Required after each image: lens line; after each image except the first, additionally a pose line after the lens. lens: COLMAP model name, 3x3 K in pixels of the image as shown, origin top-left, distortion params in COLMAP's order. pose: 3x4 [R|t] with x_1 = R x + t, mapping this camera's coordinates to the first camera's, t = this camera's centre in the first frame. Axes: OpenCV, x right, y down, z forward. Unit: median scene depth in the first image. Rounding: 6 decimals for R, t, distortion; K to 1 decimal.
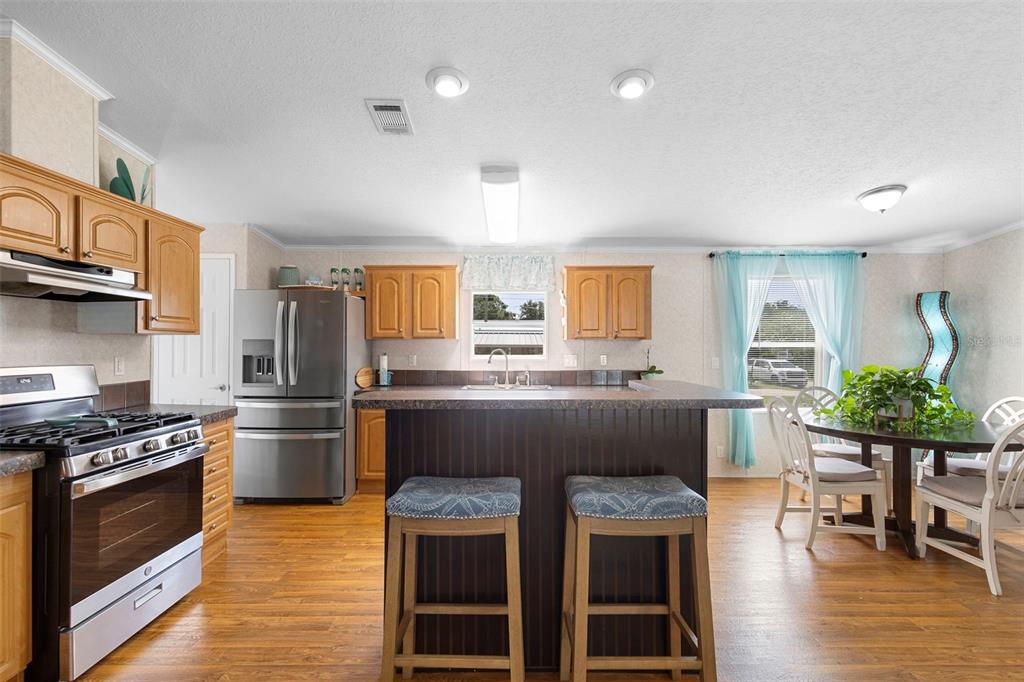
lens RADIAL K [[473.4, 0, 510.6], [0, 473.4, 342.8], [0, 0, 1]] dist [0.005270, 0.000253]
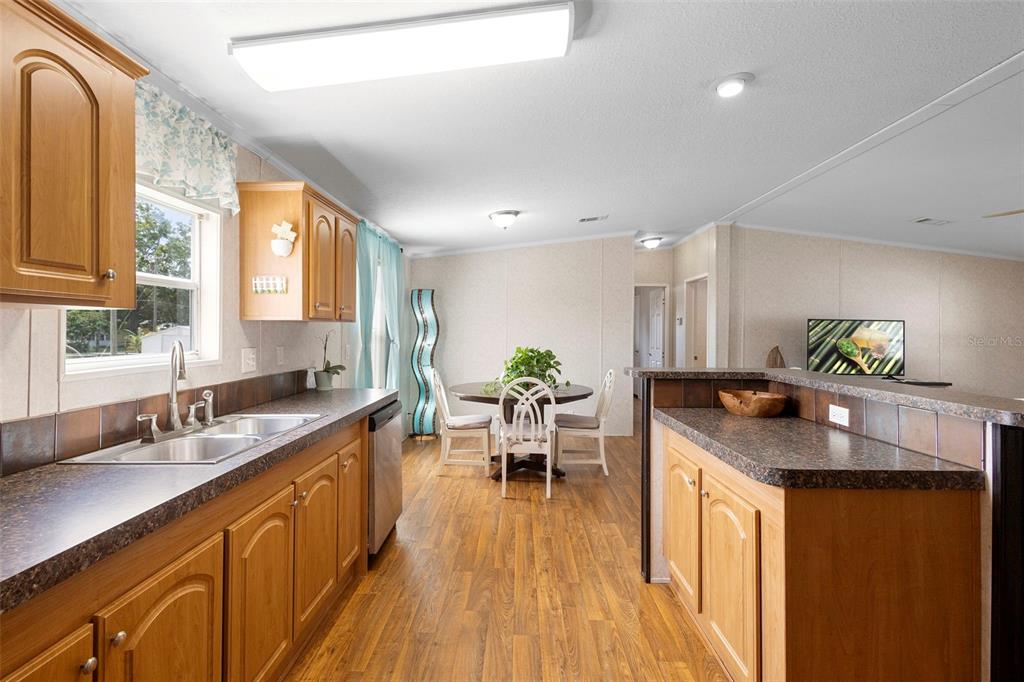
lens RADIAL K [[473.4, 0, 503.7], [0, 473.4, 336.8], [0, 0, 1]] dist [0.005270, 0.000253]
pose [[0.040099, -0.014281, 0.999094, -0.409711], [-0.013477, 0.999799, 0.014832, 0.000979], [-0.999105, -0.014060, 0.039898, 0.751783]]
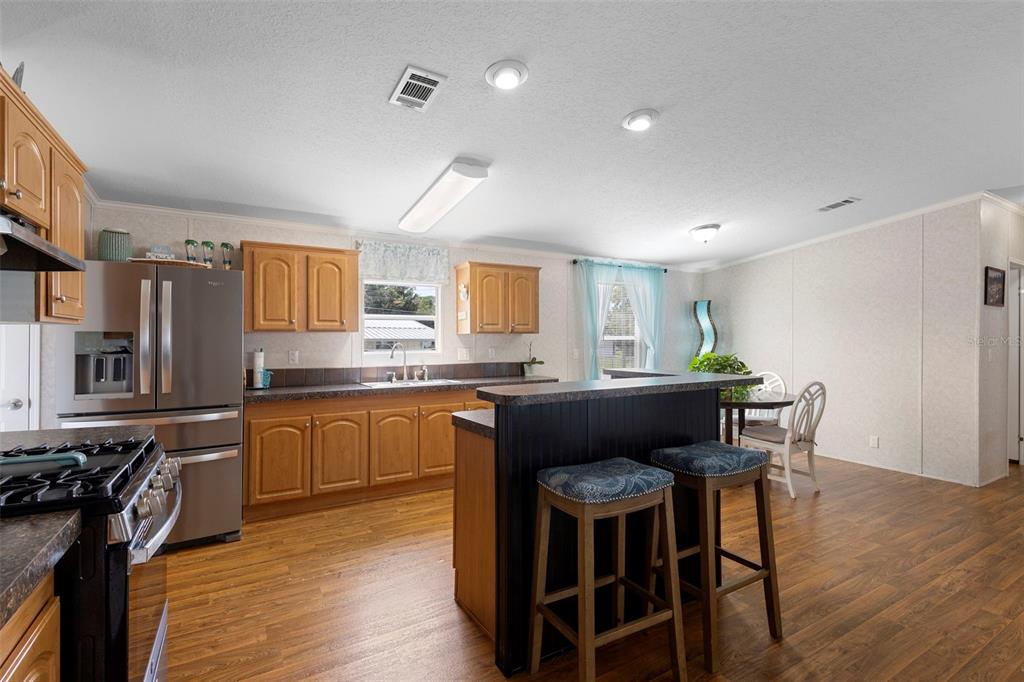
lens RADIAL K [[473.4, 0, 514.1], [0, 473.4, 338.4], [0, 0, 1]] dist [0.005270, 0.000253]
pose [[0.862233, -0.002098, 0.506508, -0.319151], [0.000412, 0.999994, 0.003440, 0.000424], [-0.506513, -0.002757, 0.862228, 0.069159]]
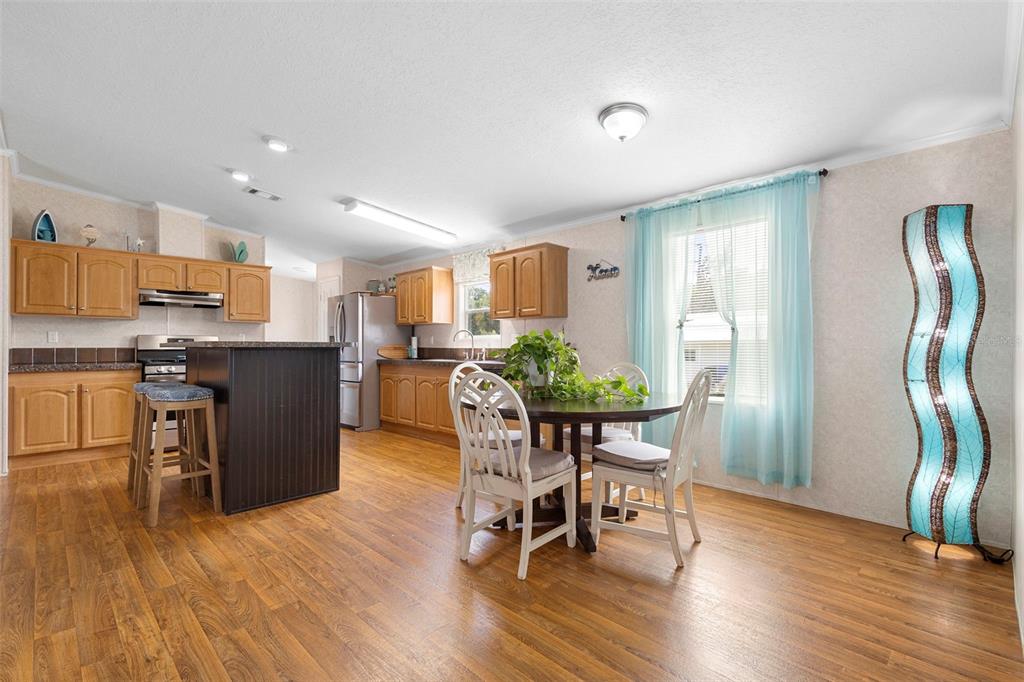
lens RADIAL K [[473.4, 0, 514.1], [0, 473.4, 345.1], [0, 0, 1]] dist [0.005270, 0.000253]
pose [[0.704623, -0.004483, -0.709568, 0.968283], [0.005453, 0.999985, -0.000903, 0.056352], [0.709561, -0.003233, 0.704636, 0.242024]]
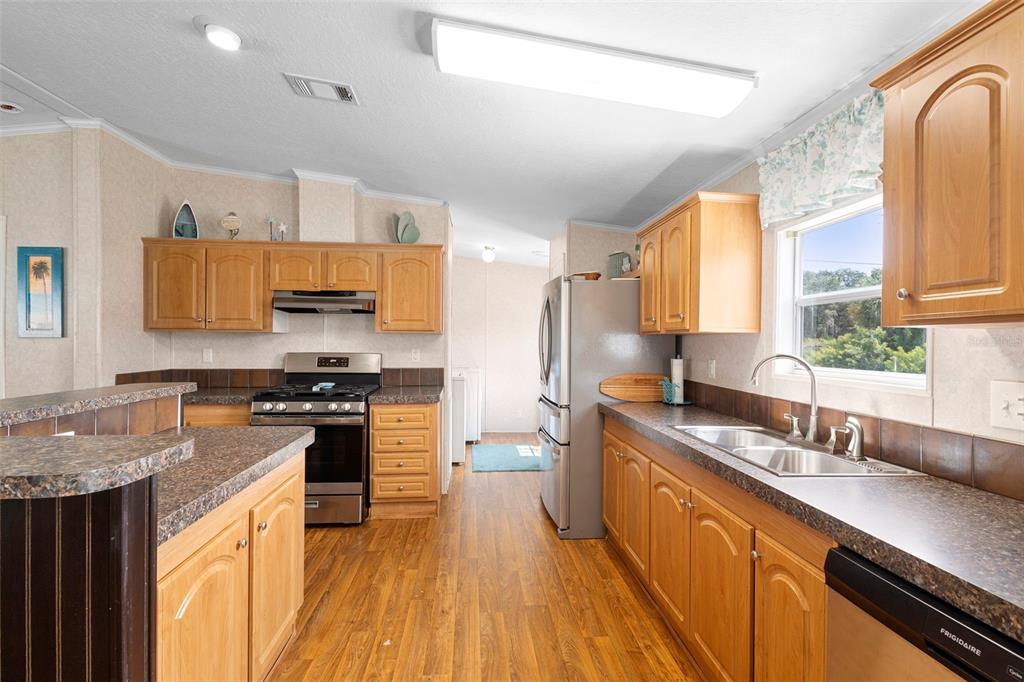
lens RADIAL K [[473.4, 0, 511.3], [0, 473.4, 339.6], [0, 0, 1]] dist [0.005270, 0.000253]
pose [[0.083698, -0.003929, -0.996483, 0.395320], [-0.003095, 0.999986, -0.004203, 0.003432], [0.996486, 0.003436, 0.083685, 0.748912]]
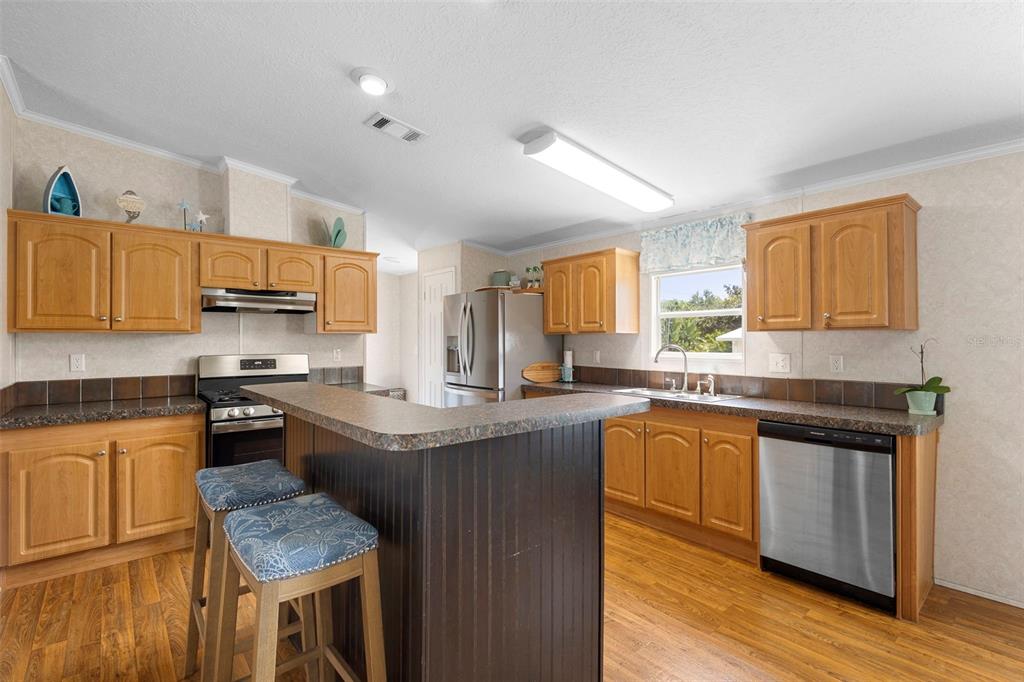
lens RADIAL K [[473.4, 0, 514.3], [0, 473.4, 338.9], [0, 0, 1]] dist [0.005270, 0.000253]
pose [[0.646553, -0.004382, -0.762856, 0.426313], [0.007231, 0.999974, 0.000385, 0.000595], [0.762834, -0.005765, 0.646568, 0.298251]]
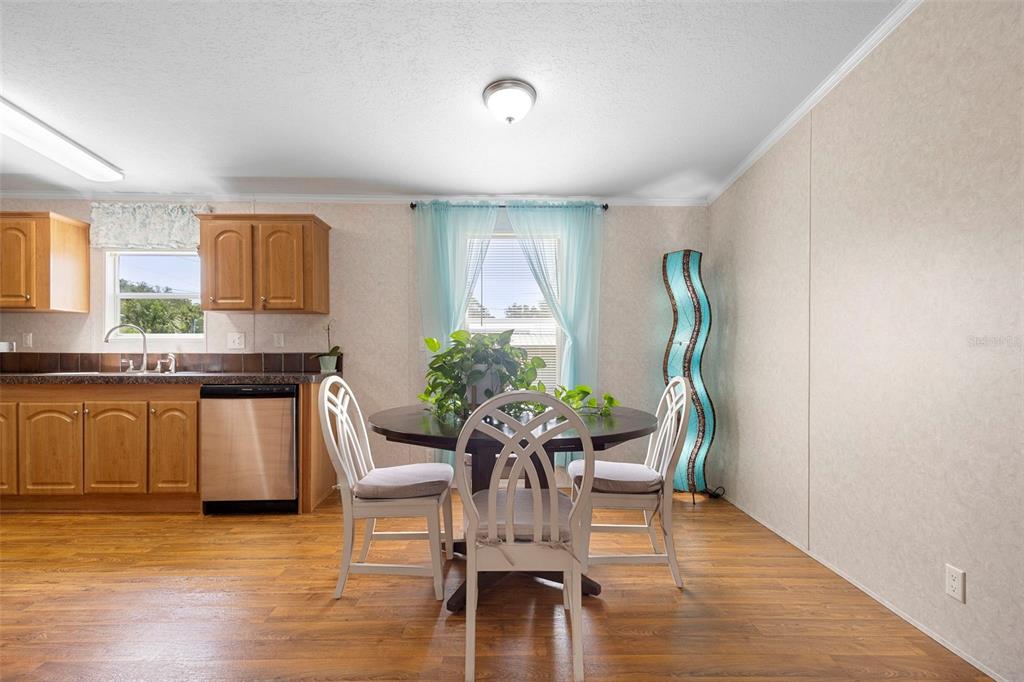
lens RADIAL K [[473.4, 0, 510.9], [0, 473.4, 353.1], [0, 0, 1]] dist [0.005270, 0.000253]
pose [[0.999753, -0.000768, 0.022210, 0.605047], [0.000590, 0.999968, 0.008025, 0.056060], [-0.022216, -0.008010, 0.999721, 0.222492]]
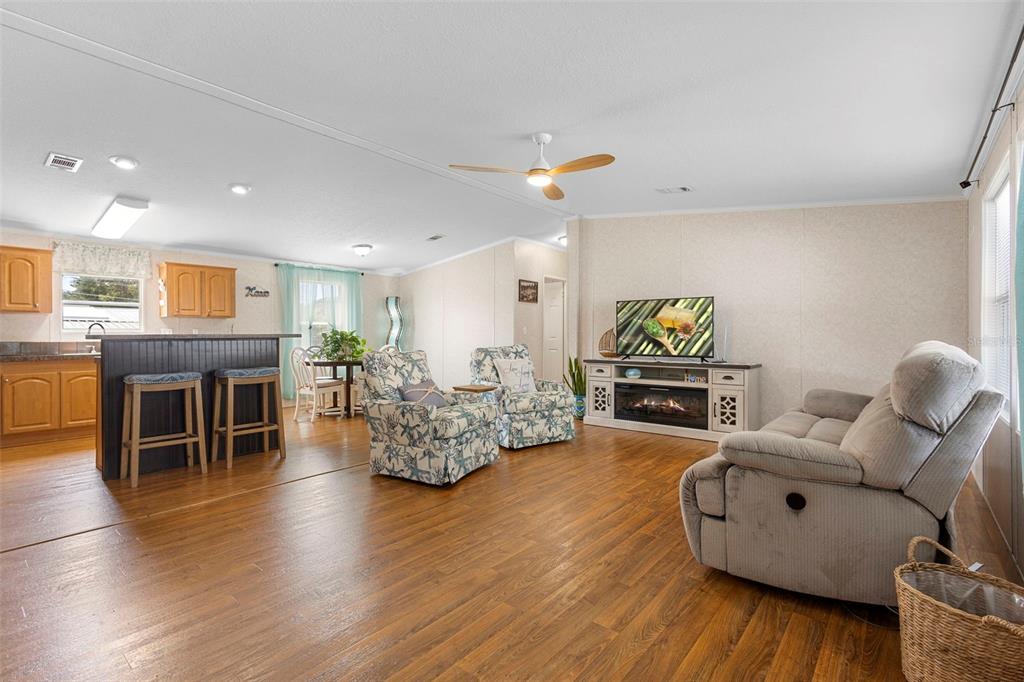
lens RADIAL K [[473.4, 0, 510.9], [0, 473.4, 334.5], [0, 0, 1]] dist [0.005270, 0.000253]
pose [[0.643627, -0.003728, 0.765331, -0.288806], [0.005777, 0.999983, 0.000013, 0.051036], [-0.765318, 0.004413, 0.643637, -0.627420]]
